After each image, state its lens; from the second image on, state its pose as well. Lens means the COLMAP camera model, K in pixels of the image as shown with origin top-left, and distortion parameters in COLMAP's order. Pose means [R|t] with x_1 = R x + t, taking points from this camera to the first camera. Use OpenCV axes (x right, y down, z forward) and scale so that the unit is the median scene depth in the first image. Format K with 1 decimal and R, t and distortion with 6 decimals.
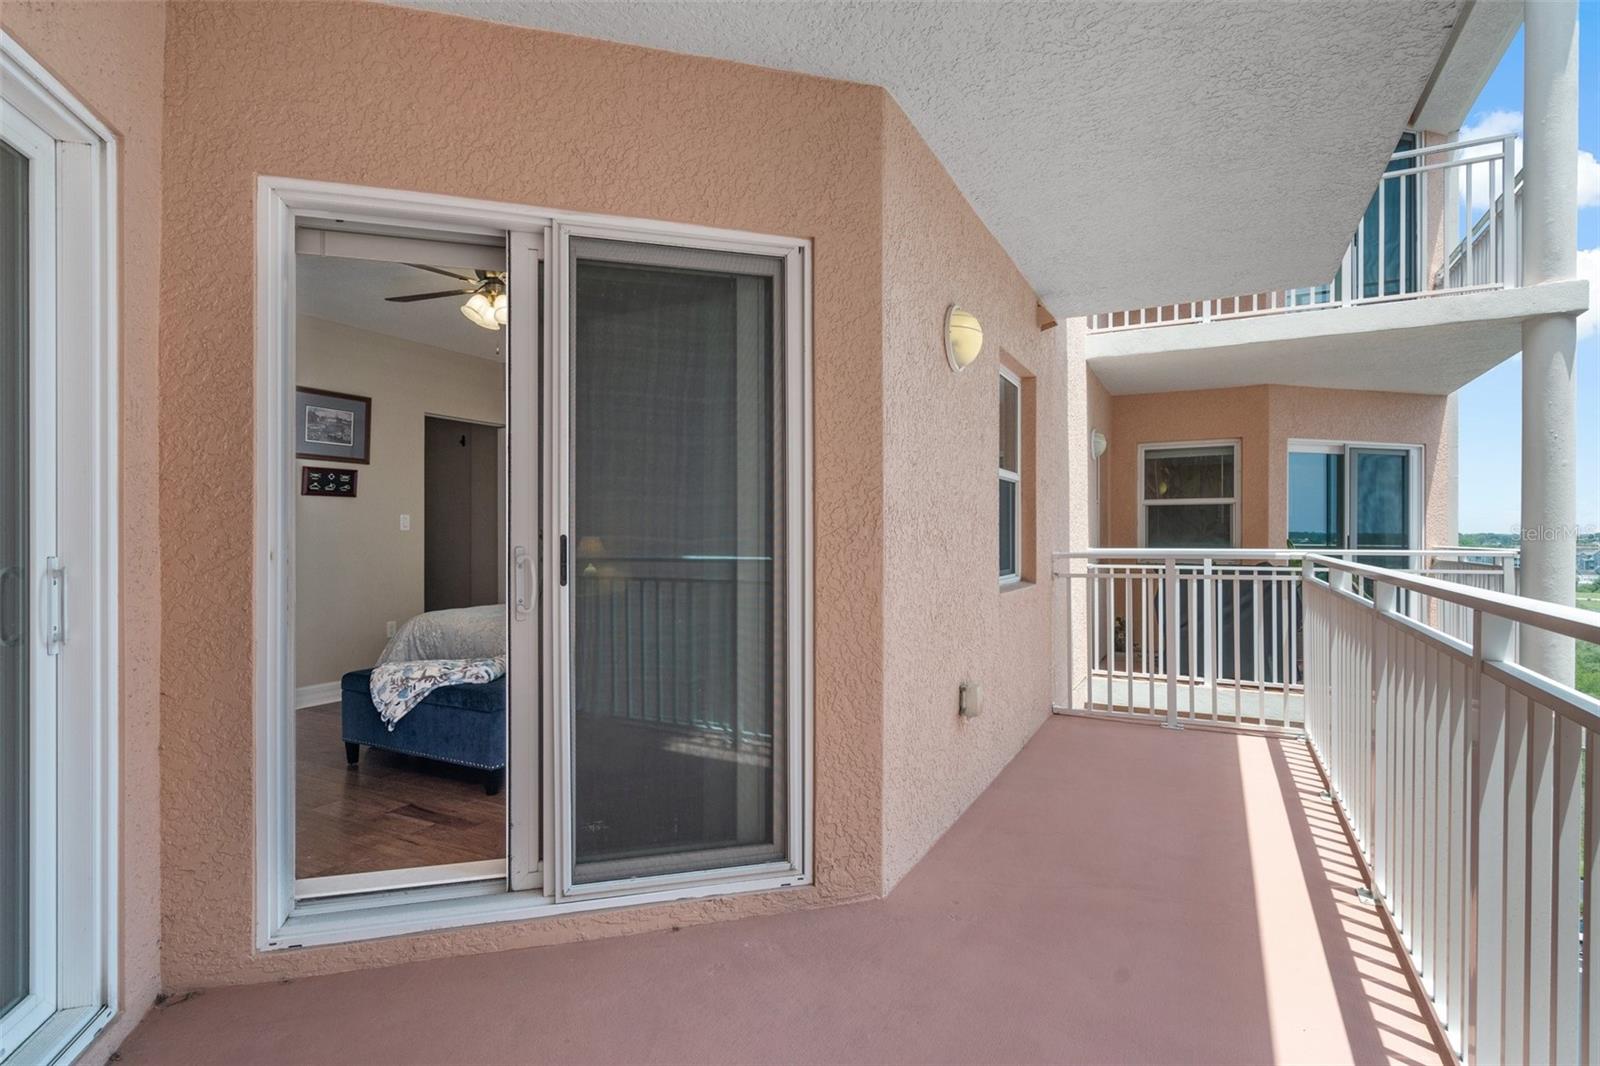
lens RADIAL K [[802.9, 0, 800.0], [0, 802.9, 533.0], [0, 0, 1]] dist [-0.000737, 0.000644]
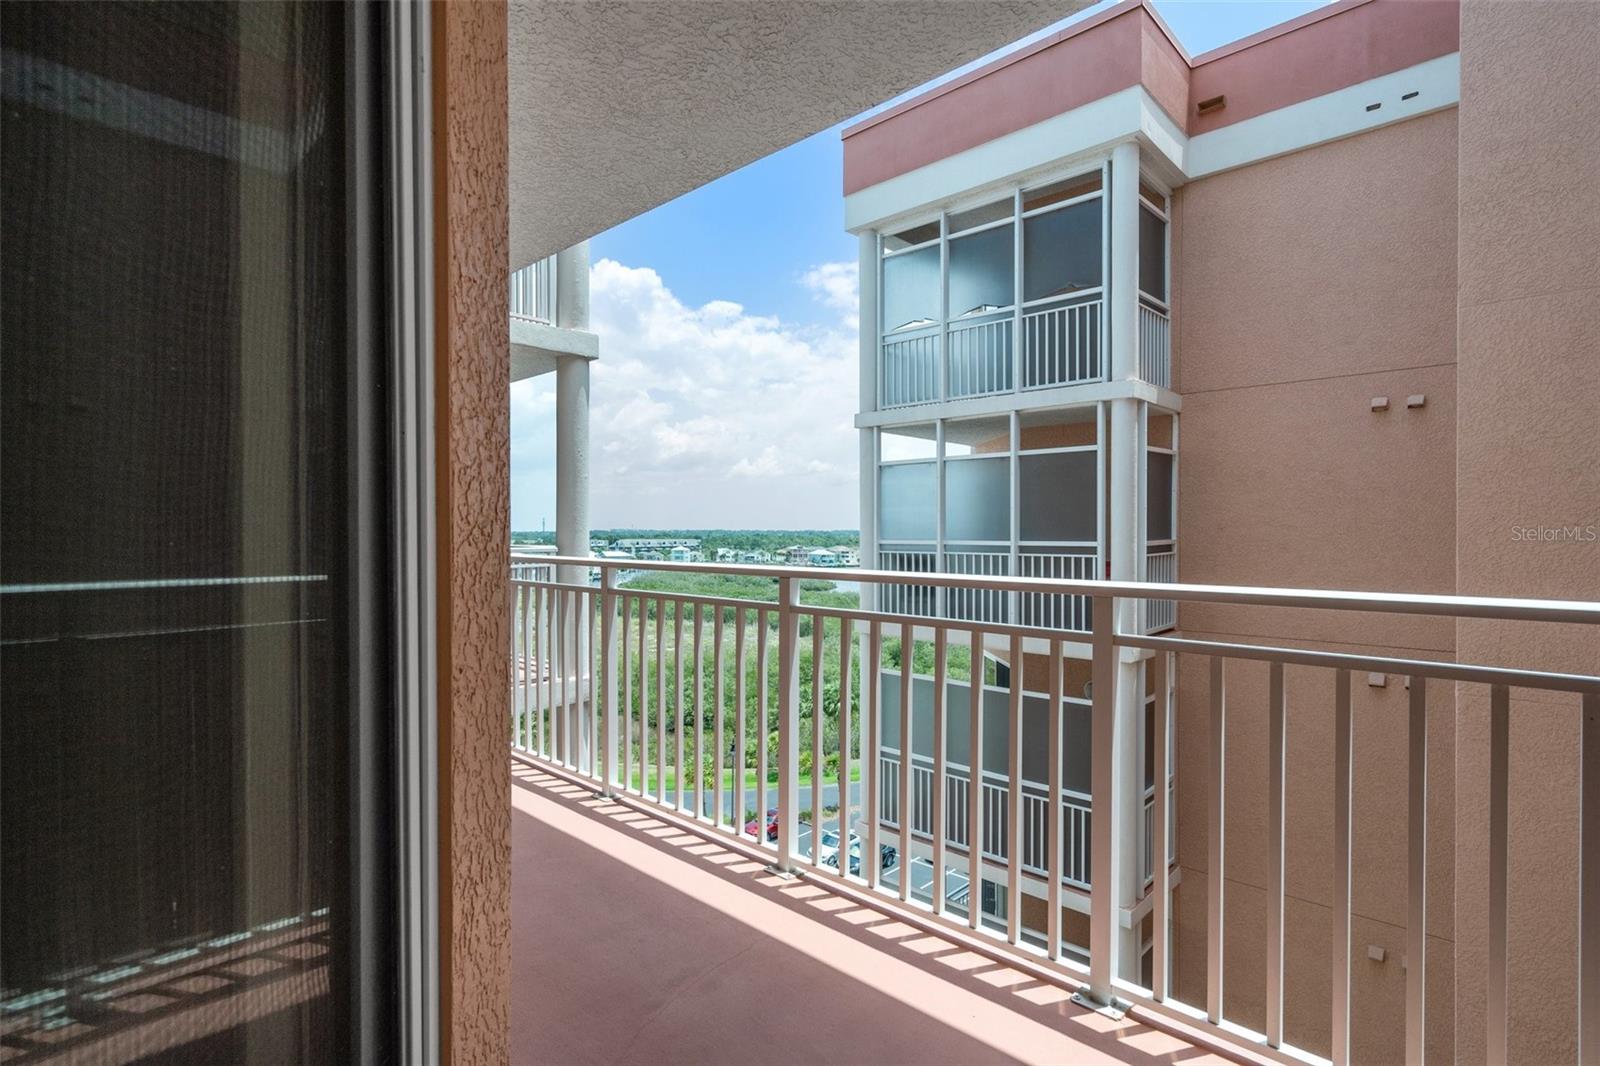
lens RADIAL K [[790.8, 0, 788.2], [0, 790.8, 536.7], [0, 0, 1]] dist [0.000688, 0.001039]
pose [[0.276810, -0.006649, 0.960902, -0.138346], [-0.001205, 0.999973, 0.007266, -0.001613], [-0.960924, -0.003169, 0.276794, 0.317233]]
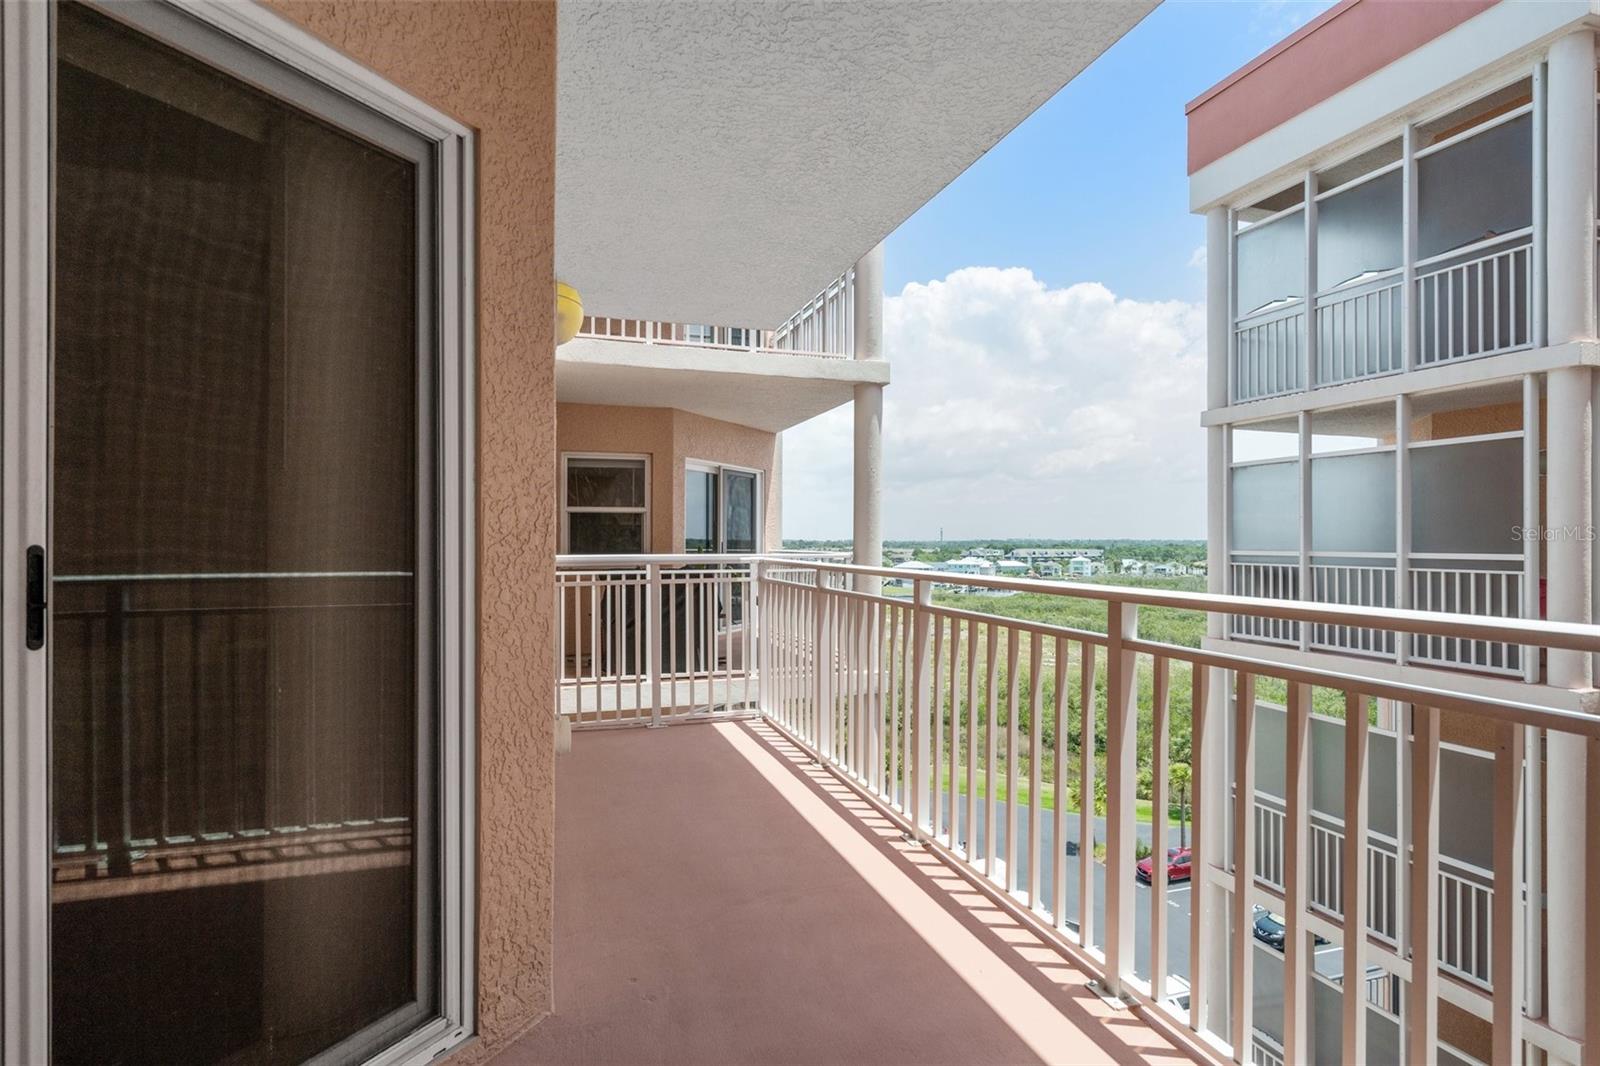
lens RADIAL K [[790.8, 0, 788.2], [0, 790.8, 536.7], [0, 0, 1]] dist [0.000688, 0.001039]
pose [[0.697610, 0.004405, 0.716464, -0.129924], [-0.002810, 0.999990, -0.003412, -0.001108], [-0.716472, 0.000367, 0.697615, 0.136210]]
